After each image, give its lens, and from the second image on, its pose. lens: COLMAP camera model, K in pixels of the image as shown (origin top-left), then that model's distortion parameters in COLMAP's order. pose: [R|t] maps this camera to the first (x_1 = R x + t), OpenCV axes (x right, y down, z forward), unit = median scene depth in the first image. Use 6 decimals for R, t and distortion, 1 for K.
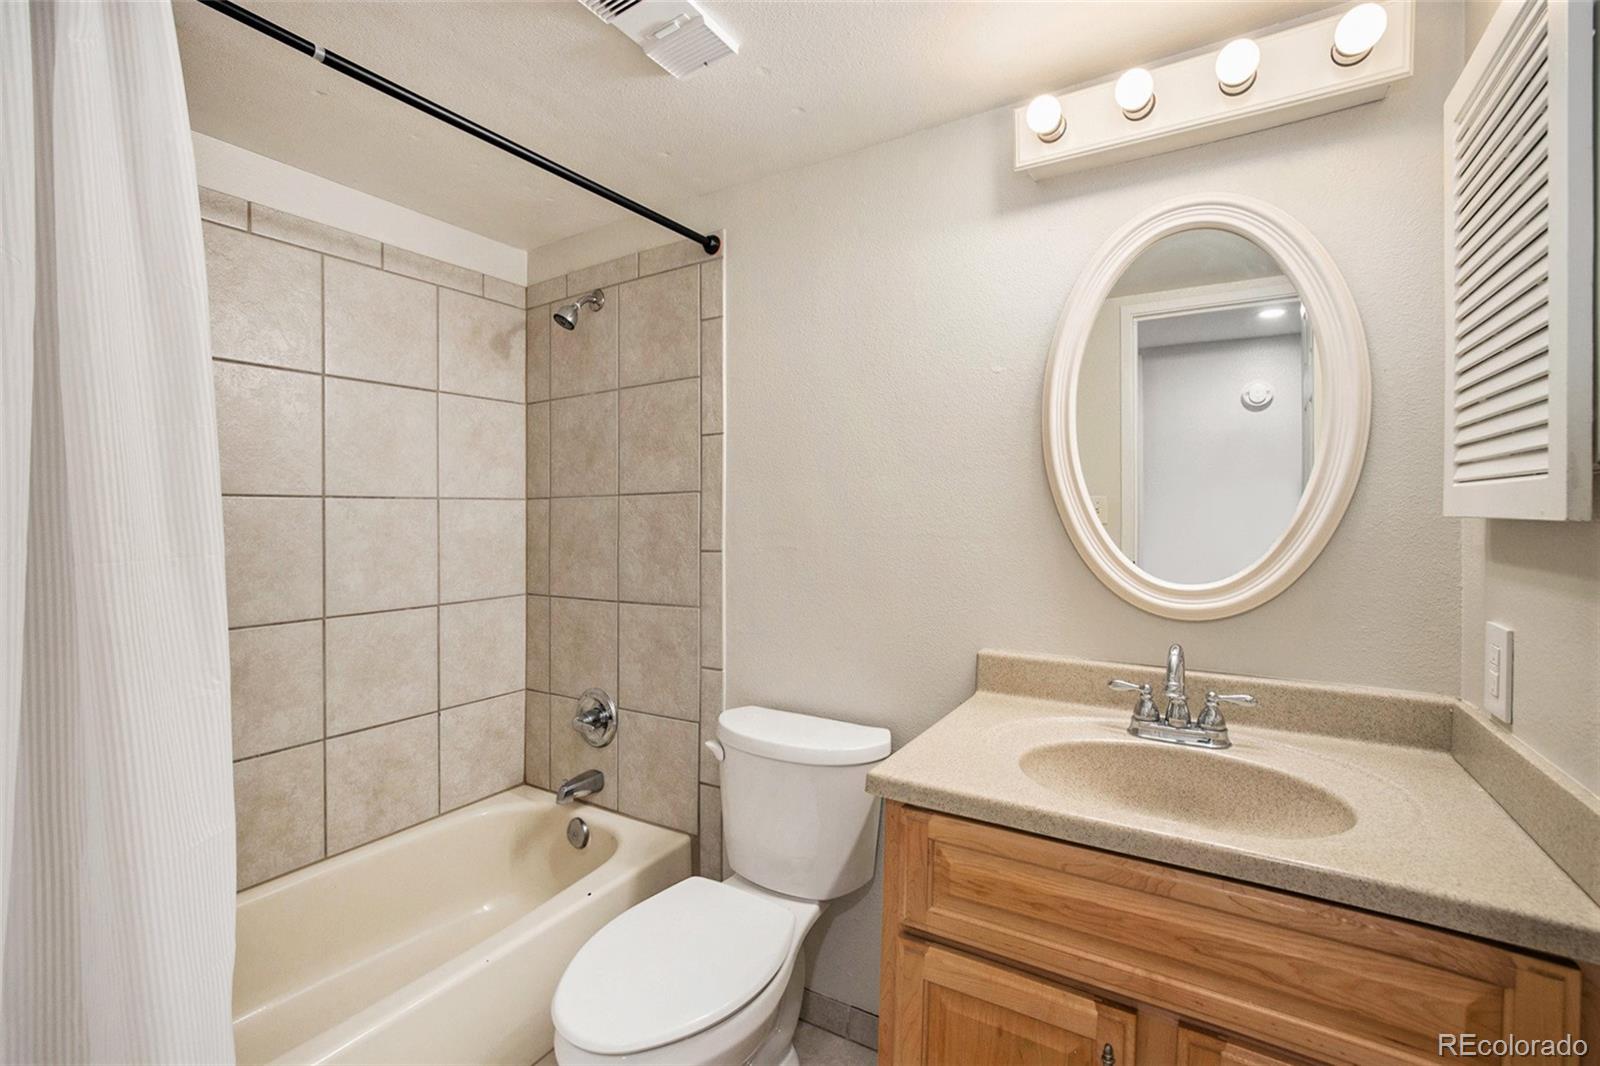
lens RADIAL K [[682.9, 0, 794.5], [0, 682.9, 526.9], [0, 0, 1]] dist [-0.050013, 0.018622]
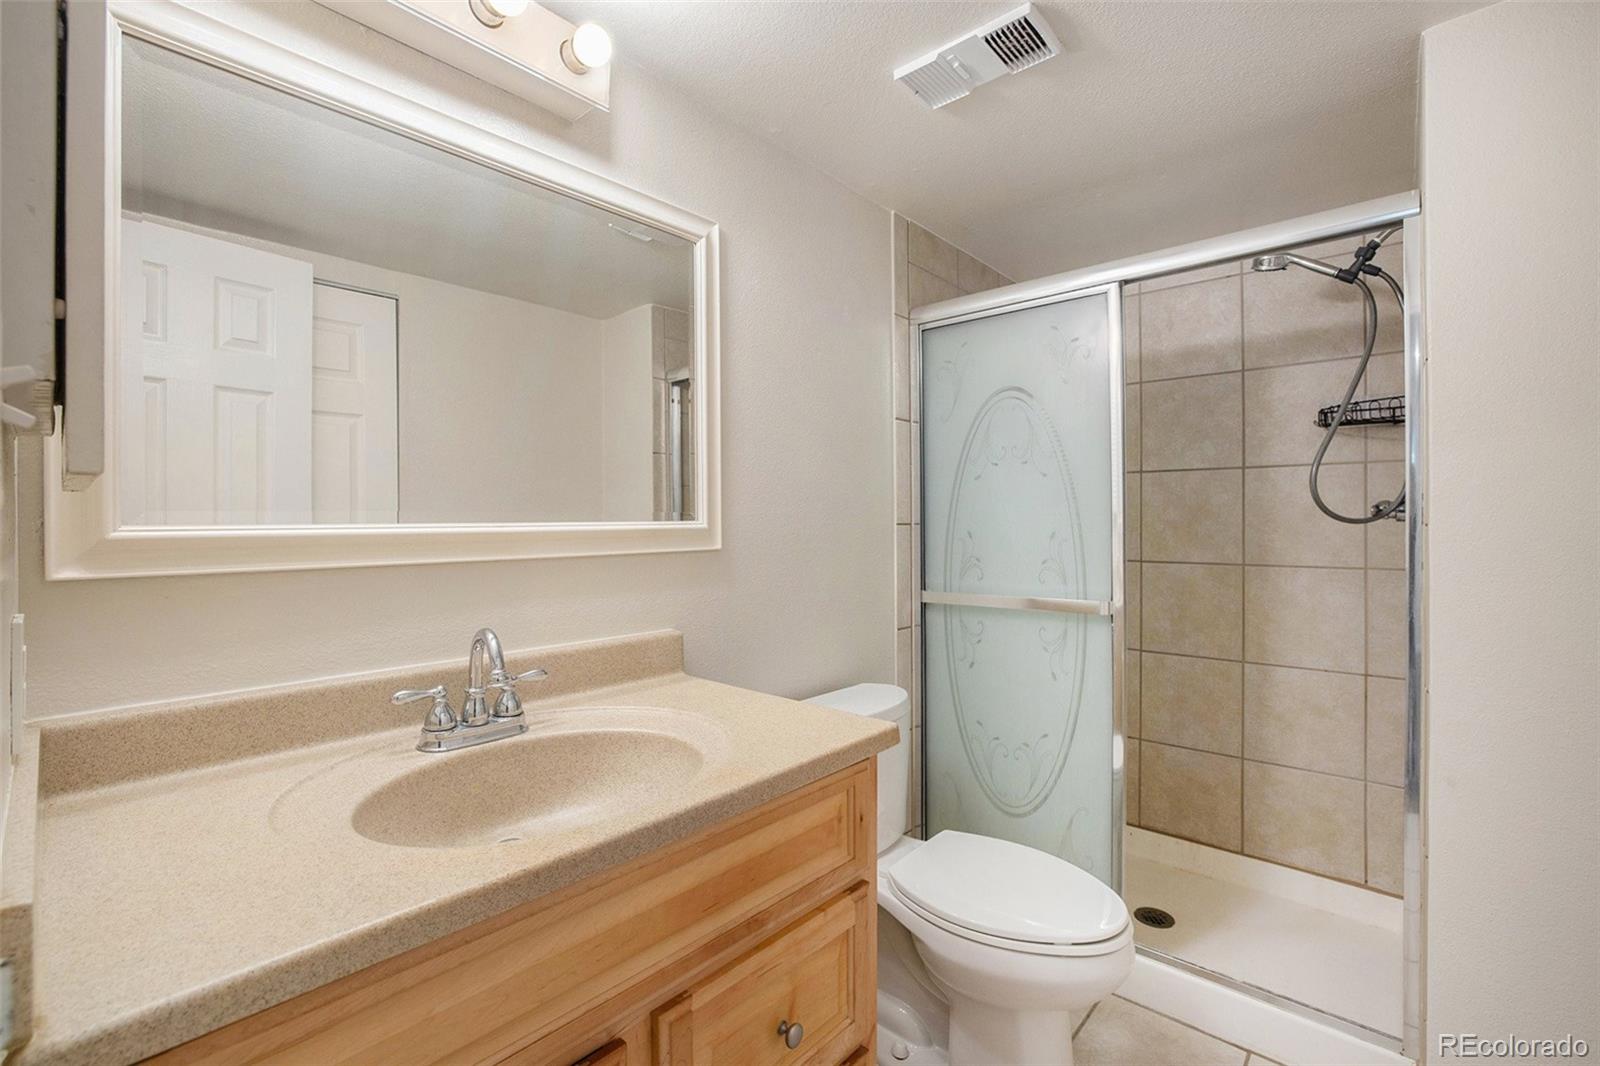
lens RADIAL K [[700.5, 0, 808.5], [0, 700.5, 529.2], [0, 0, 1]] dist [-0.054238, 0.020941]
pose [[0.176097, -0.011492, 0.984306, -0.250140], [0.042520, 0.999087, 0.004057, 0.057454], [-0.983454, 0.041139, 0.176425, 0.416292]]
